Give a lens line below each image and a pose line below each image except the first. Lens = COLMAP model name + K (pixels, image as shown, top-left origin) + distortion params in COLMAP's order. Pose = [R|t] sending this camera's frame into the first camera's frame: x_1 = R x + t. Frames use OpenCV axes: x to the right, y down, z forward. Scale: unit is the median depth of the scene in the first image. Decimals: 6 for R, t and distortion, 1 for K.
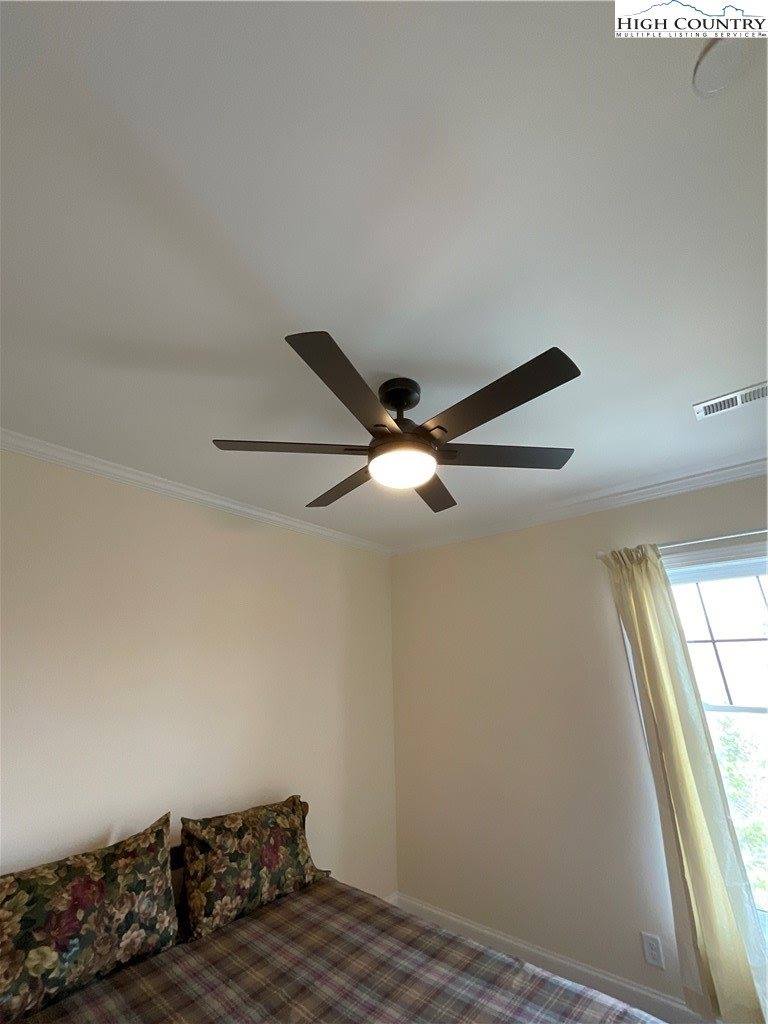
lens RADIAL K [[413.4, 0, 387.0], [0, 413.4, 510.6], [0, 0, 1]] dist [-0.001712, -0.001323]
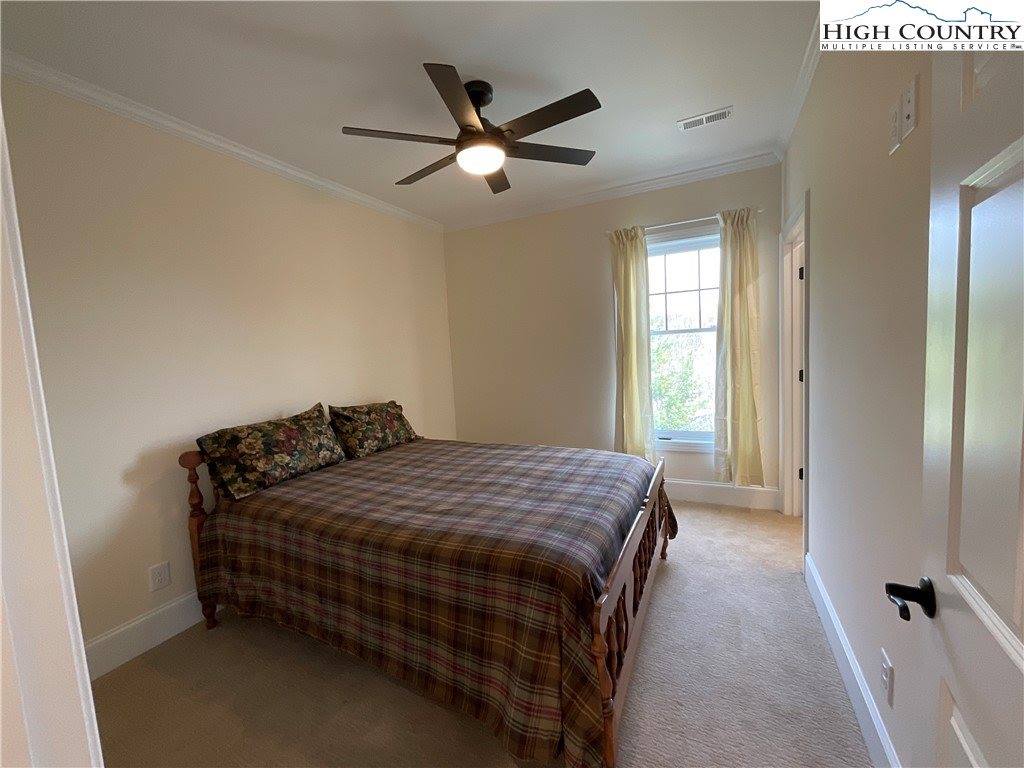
lens RADIAL K [[413.4, 0, 508.1], [0, 413.4, 387.2], [0, 0, 1]] dist [-0.001712, -0.001323]
pose [[0.974875, -0.053793, 0.216159, -0.200822], [-0.043926, 0.904922, 0.423305, 0.001644], [-0.218377, -0.422165, 0.879823, -0.541200]]
